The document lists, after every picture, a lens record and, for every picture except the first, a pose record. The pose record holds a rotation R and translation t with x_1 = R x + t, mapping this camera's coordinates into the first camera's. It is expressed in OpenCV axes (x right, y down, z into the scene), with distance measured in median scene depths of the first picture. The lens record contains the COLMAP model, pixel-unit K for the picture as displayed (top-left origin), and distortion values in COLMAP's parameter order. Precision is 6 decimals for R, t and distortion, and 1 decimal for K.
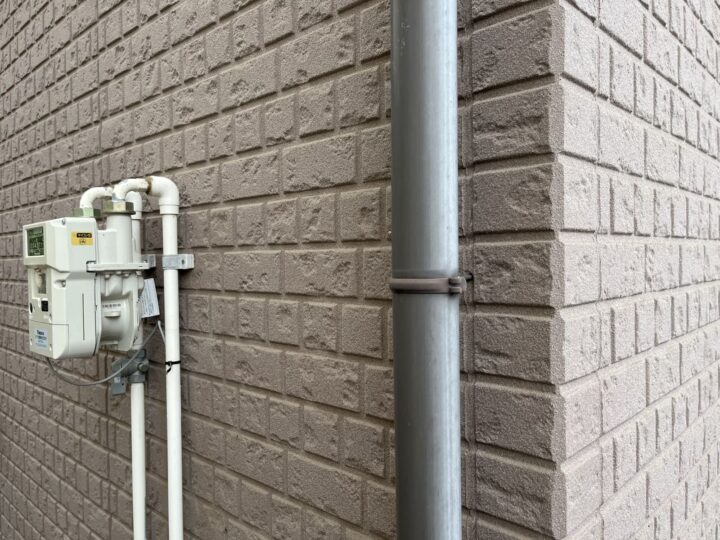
lens RADIAL K [[551.8, 0, 364.6], [0, 551.8, 270.4], [0, 0, 1]] dist [0.038698, -0.063034]
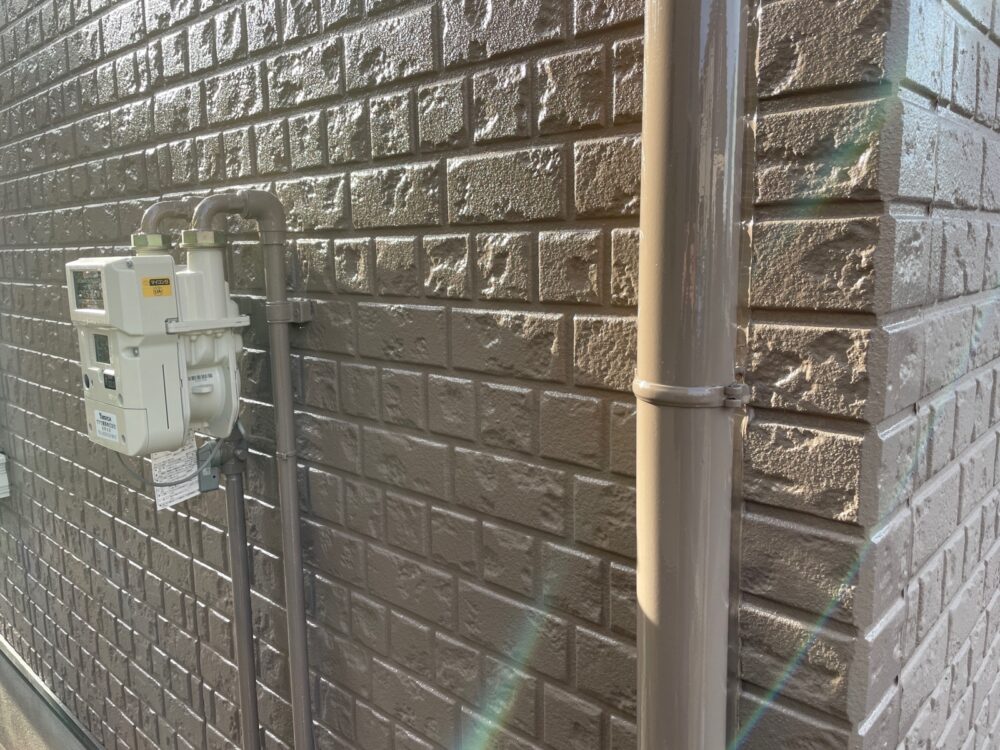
lens RADIAL K [[761.1, 0, 501.9], [0, 761.1, 369.9], [0, 0, 1]] dist [0.068358, -0.095802]
pose [[0.999950, -0.004999, 0.008701, -0.084604], [0.003821, 0.991441, 0.130499, -0.079912], [-0.009278, -0.130459, 0.991410, 0.020737]]
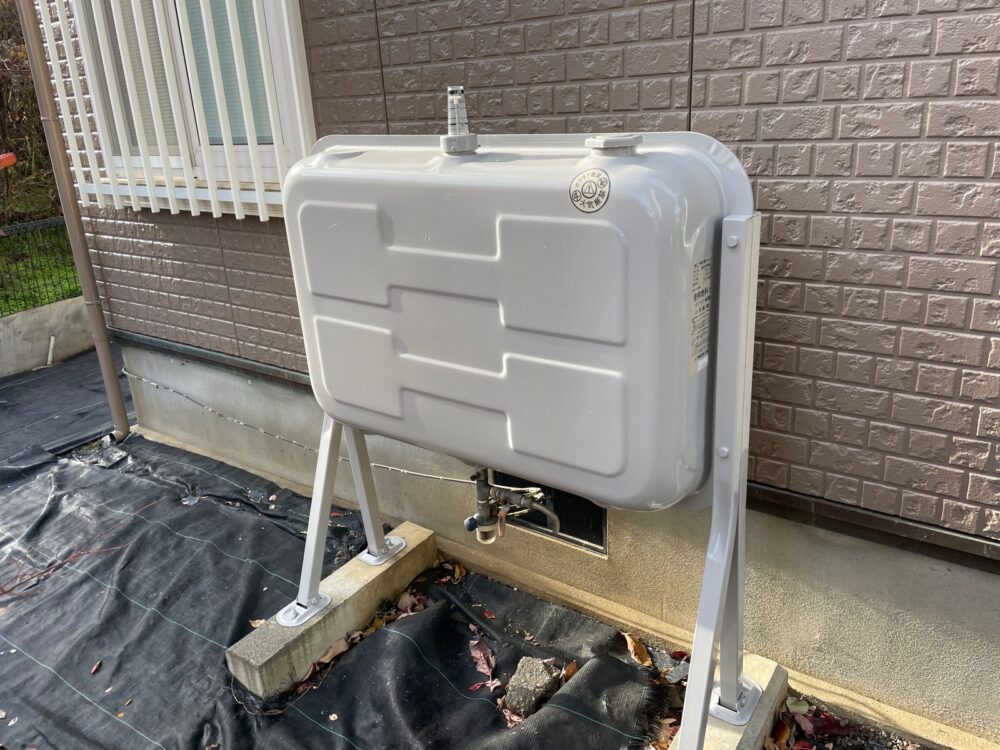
lens RADIAL K [[761.1, 0, 514.7], [0, 761.1, 359.0], [0, 0, 1]] dist [0.068358, -0.095802]
pose [[0.990905, -0.075860, 0.111143, -1.427341], [0.039380, 0.953266, 0.299554, -0.387844], [-0.128673, -0.292453, 0.947584, -0.601887]]
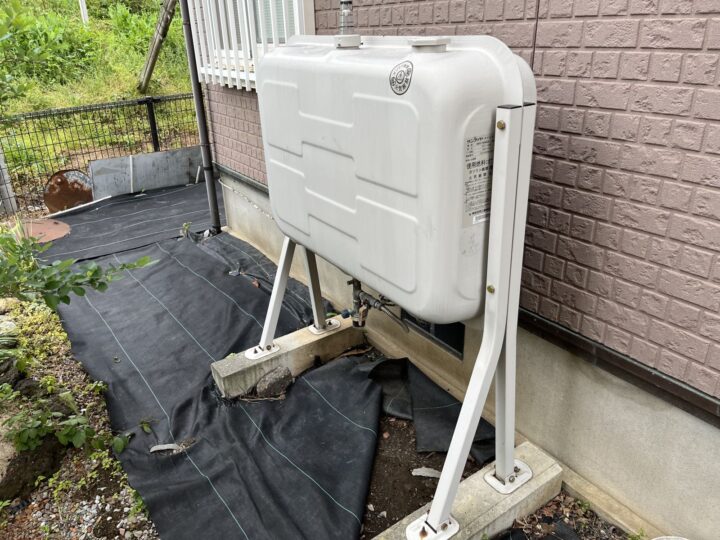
lens RADIAL K [[551.8, 0, 364.5], [0, 551.8, 266.3], [0, 0, 1]] dist [0.038698, -0.063034]
pose [[0.974103, 0.075186, -0.213240, -0.793423], [0.011251, 0.925809, 0.377825, -0.337713], [0.225827, -0.370439, 0.900987, -0.627801]]
